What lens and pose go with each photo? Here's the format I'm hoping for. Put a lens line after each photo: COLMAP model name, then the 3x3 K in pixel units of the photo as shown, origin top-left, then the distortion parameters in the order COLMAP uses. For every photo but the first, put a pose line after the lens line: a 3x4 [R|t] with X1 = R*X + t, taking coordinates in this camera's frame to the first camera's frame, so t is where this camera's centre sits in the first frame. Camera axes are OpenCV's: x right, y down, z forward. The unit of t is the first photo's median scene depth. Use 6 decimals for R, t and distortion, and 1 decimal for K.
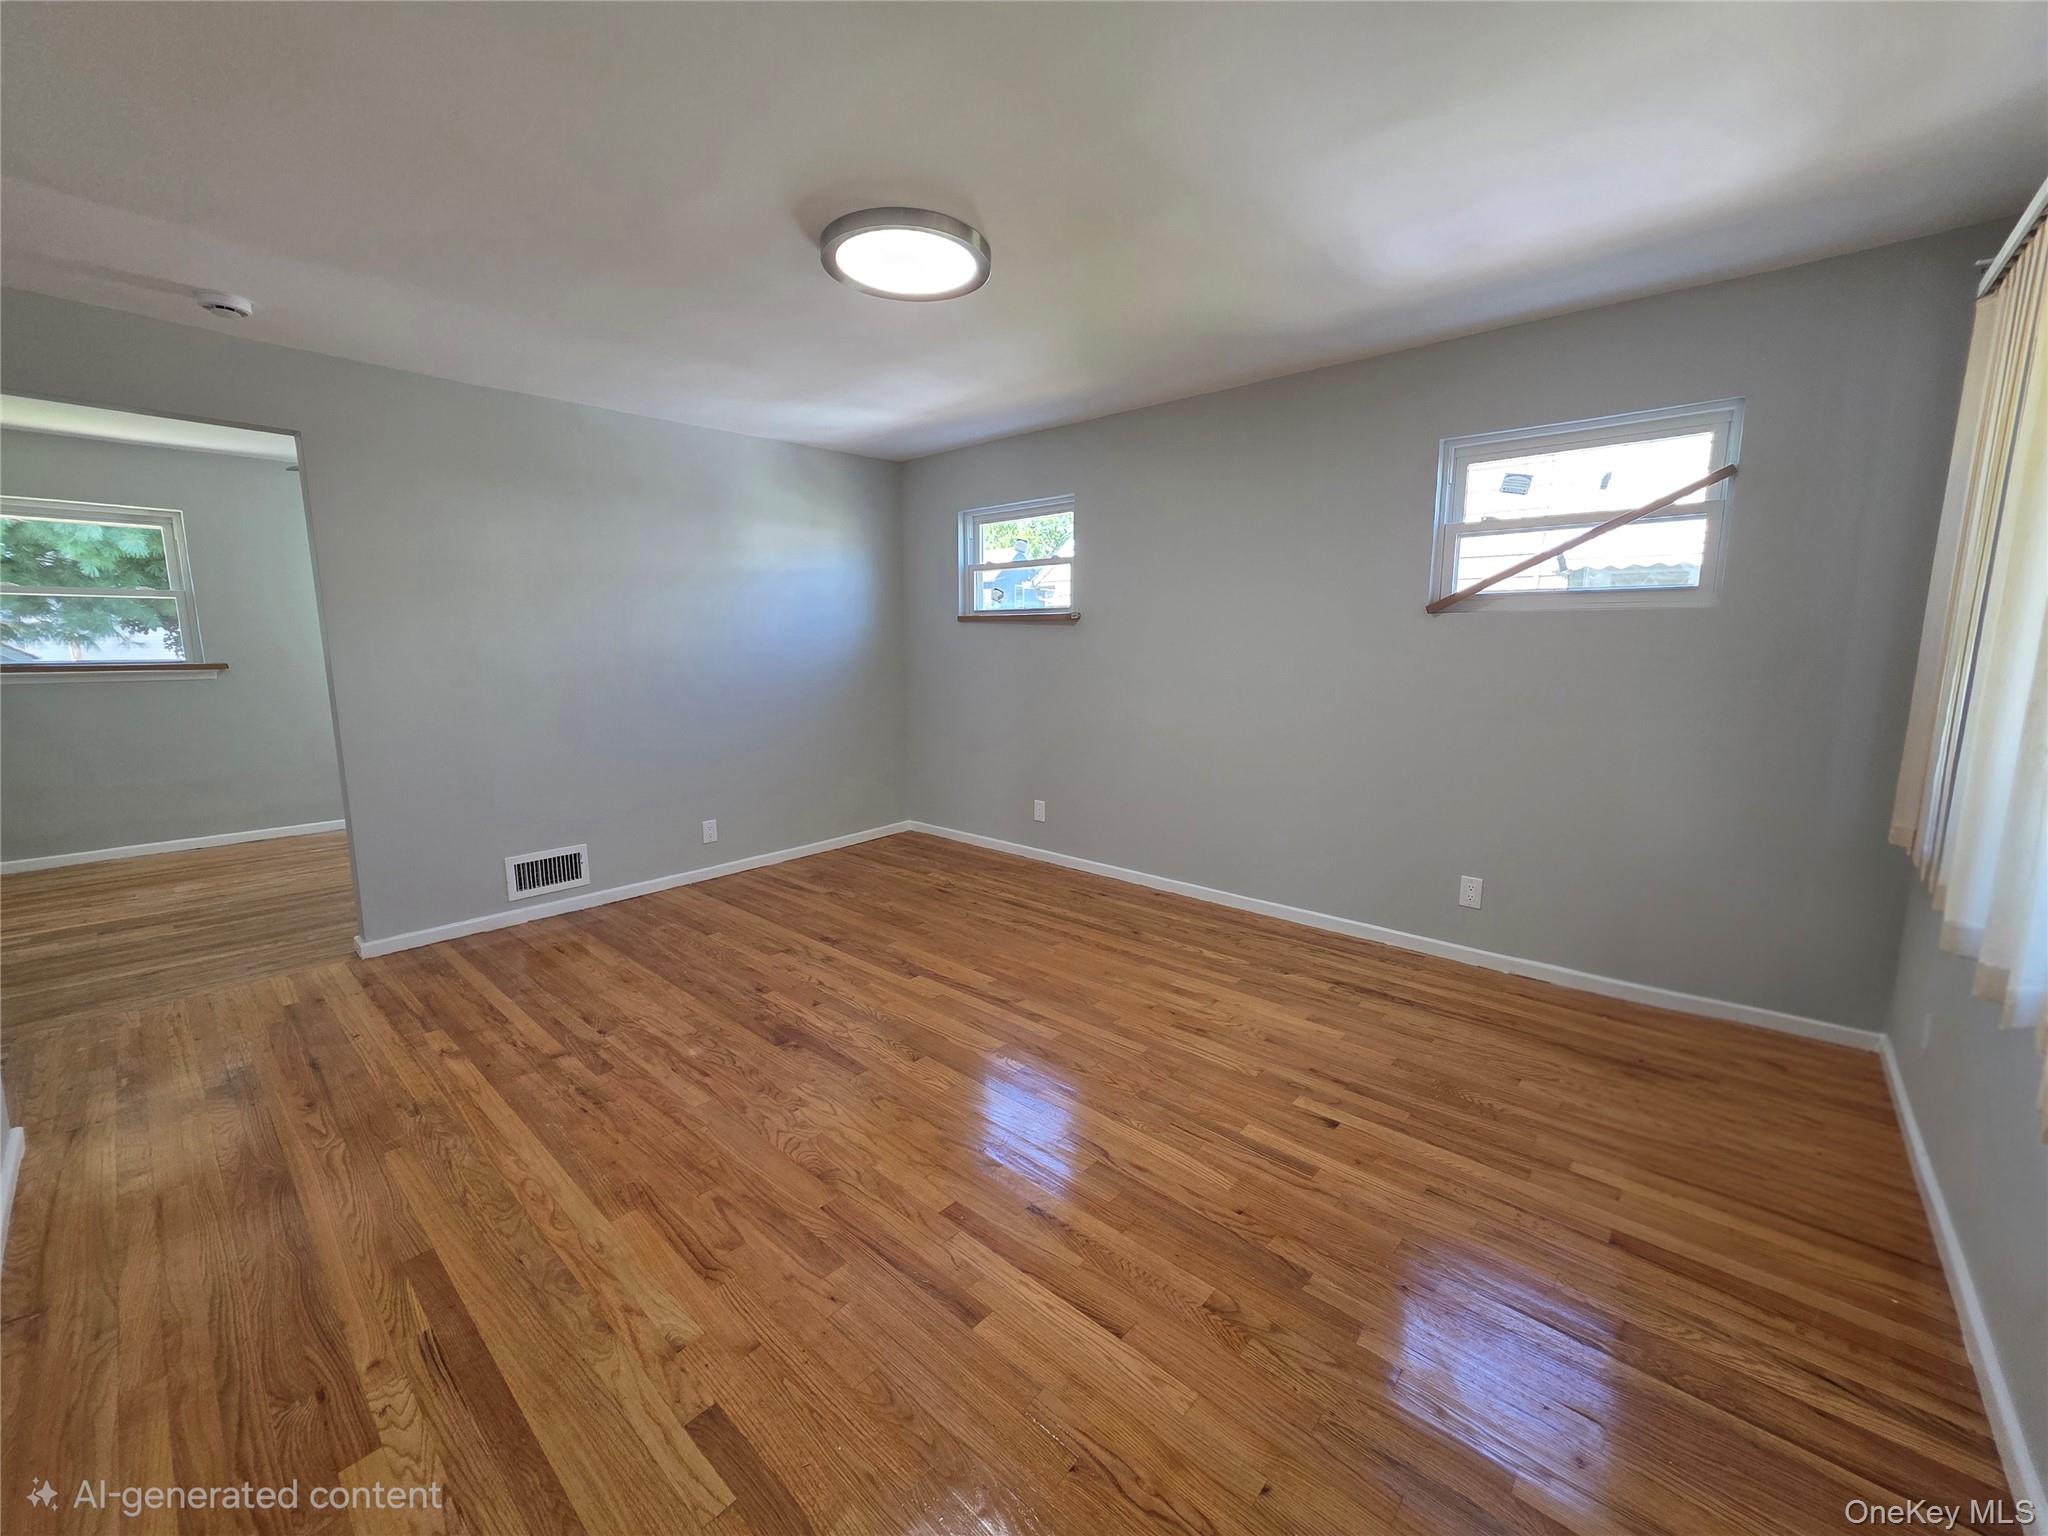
lens RADIAL K [[815.8, 0, 1029.1], [0, 815.8, 760.8], [0, 0, 1]] dist [0.000857, 0.000463]
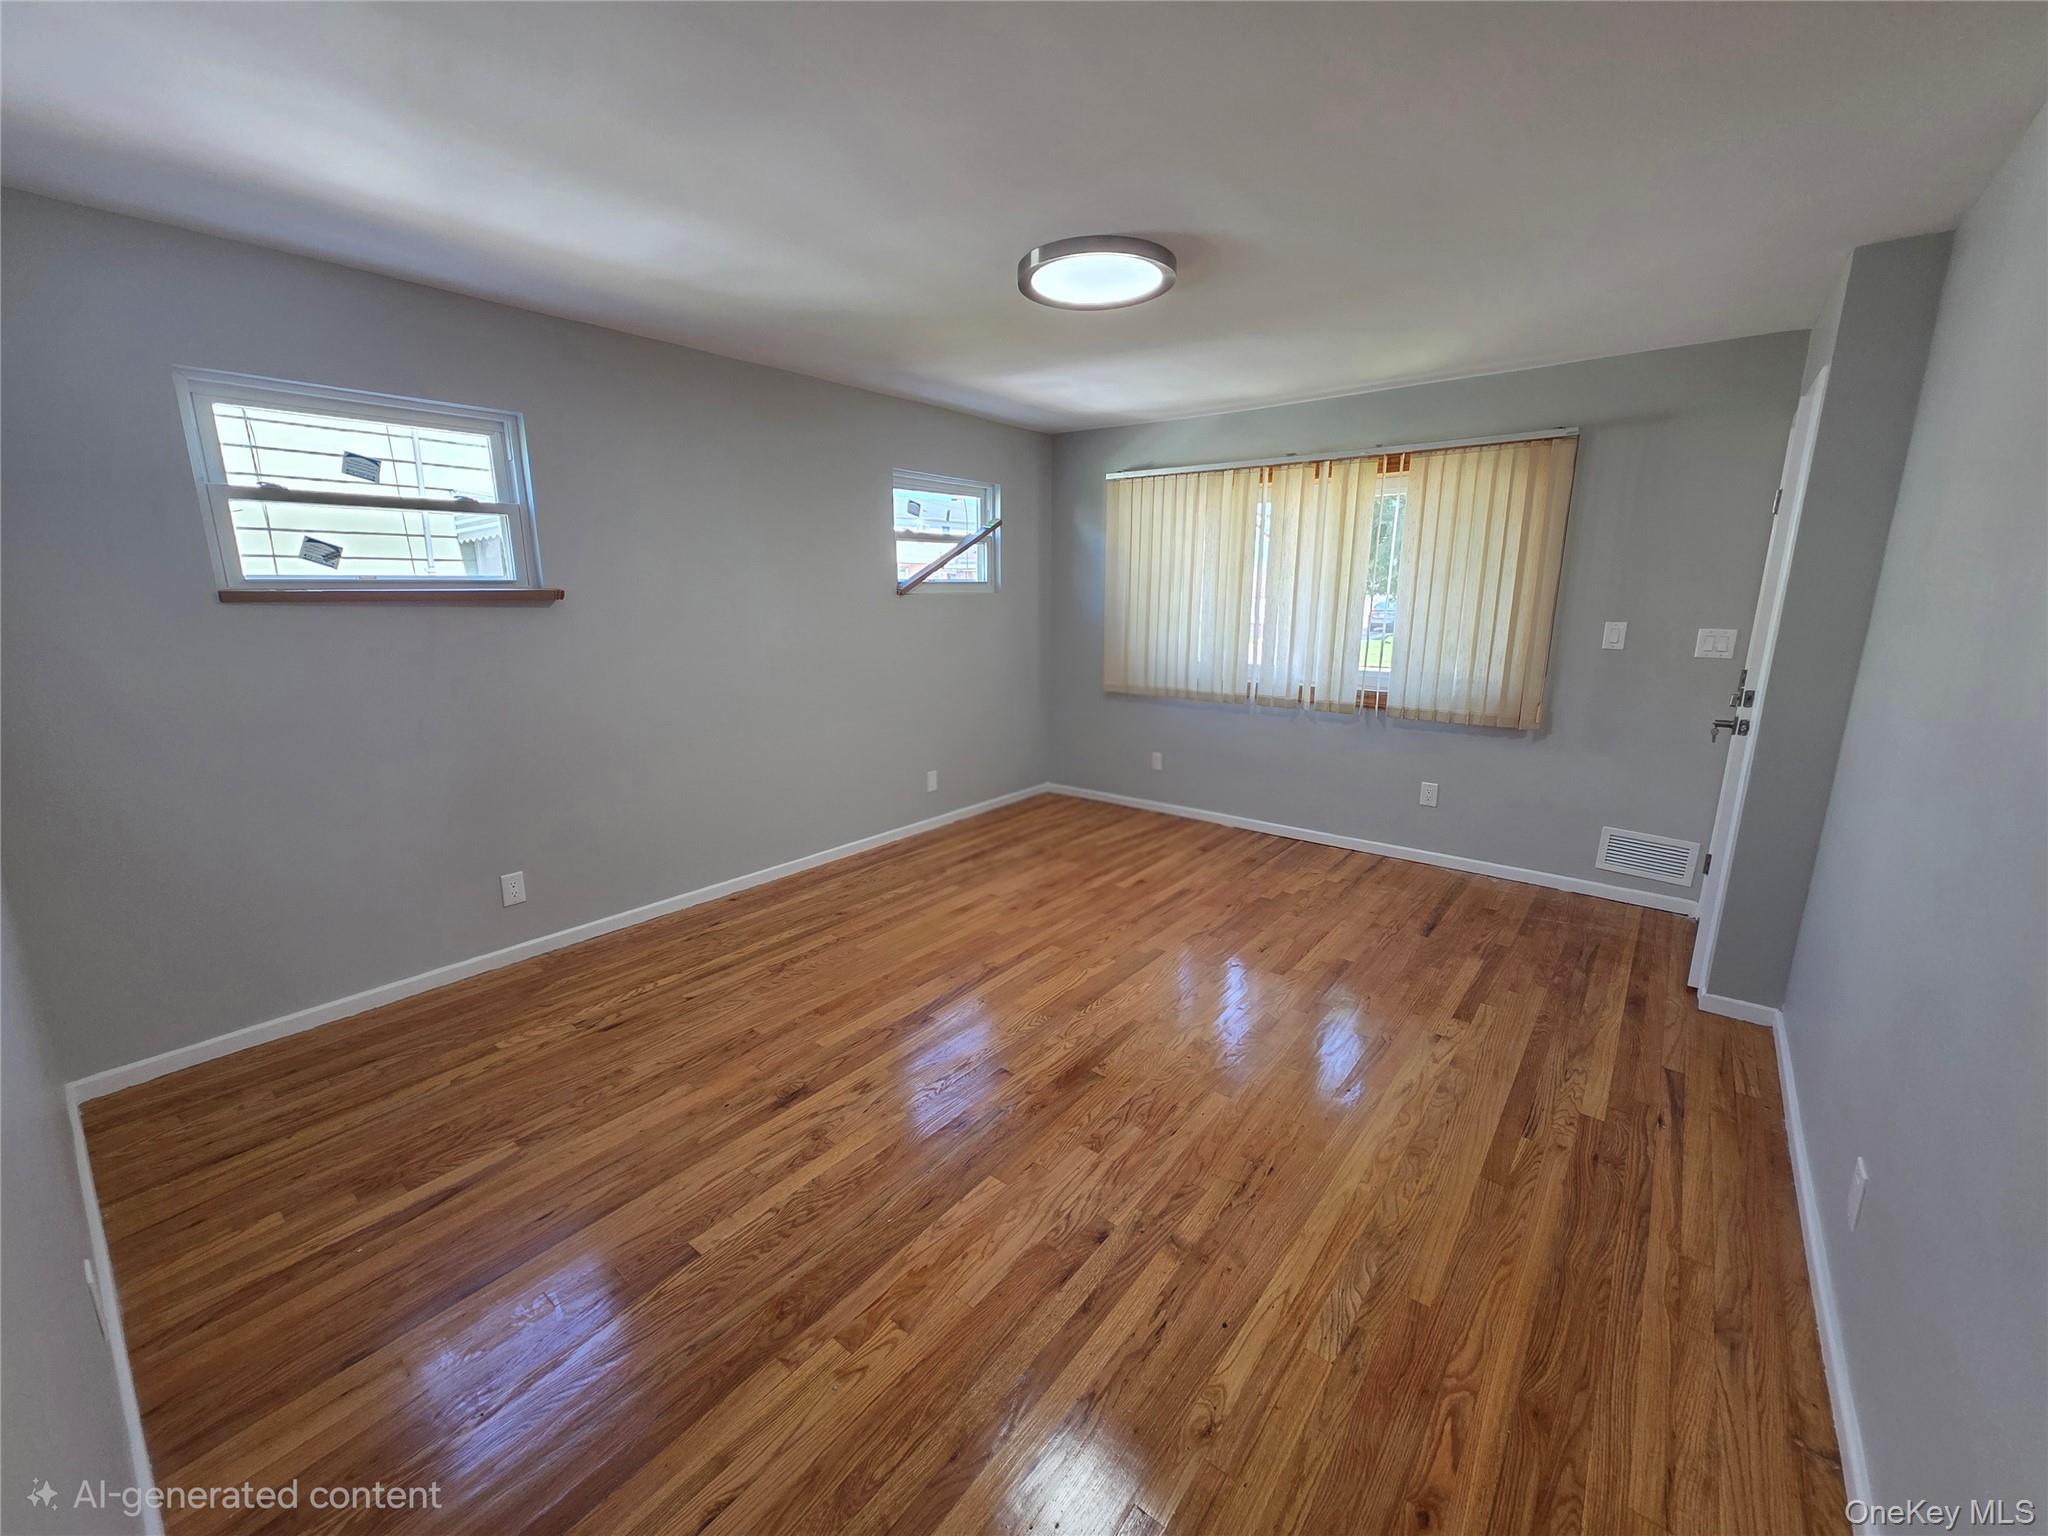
lens RADIAL K [[815.8, 0, 1029.1], [0, 815.8, 760.8], [0, 0, 1]] dist [0.000857, 0.000463]
pose [[-0.056478, -0.210433, 0.975975, -0.886119], [0.148428, 0.964903, 0.216635, -0.167657], [-0.987309, 0.157097, -0.023262, 0.815258]]
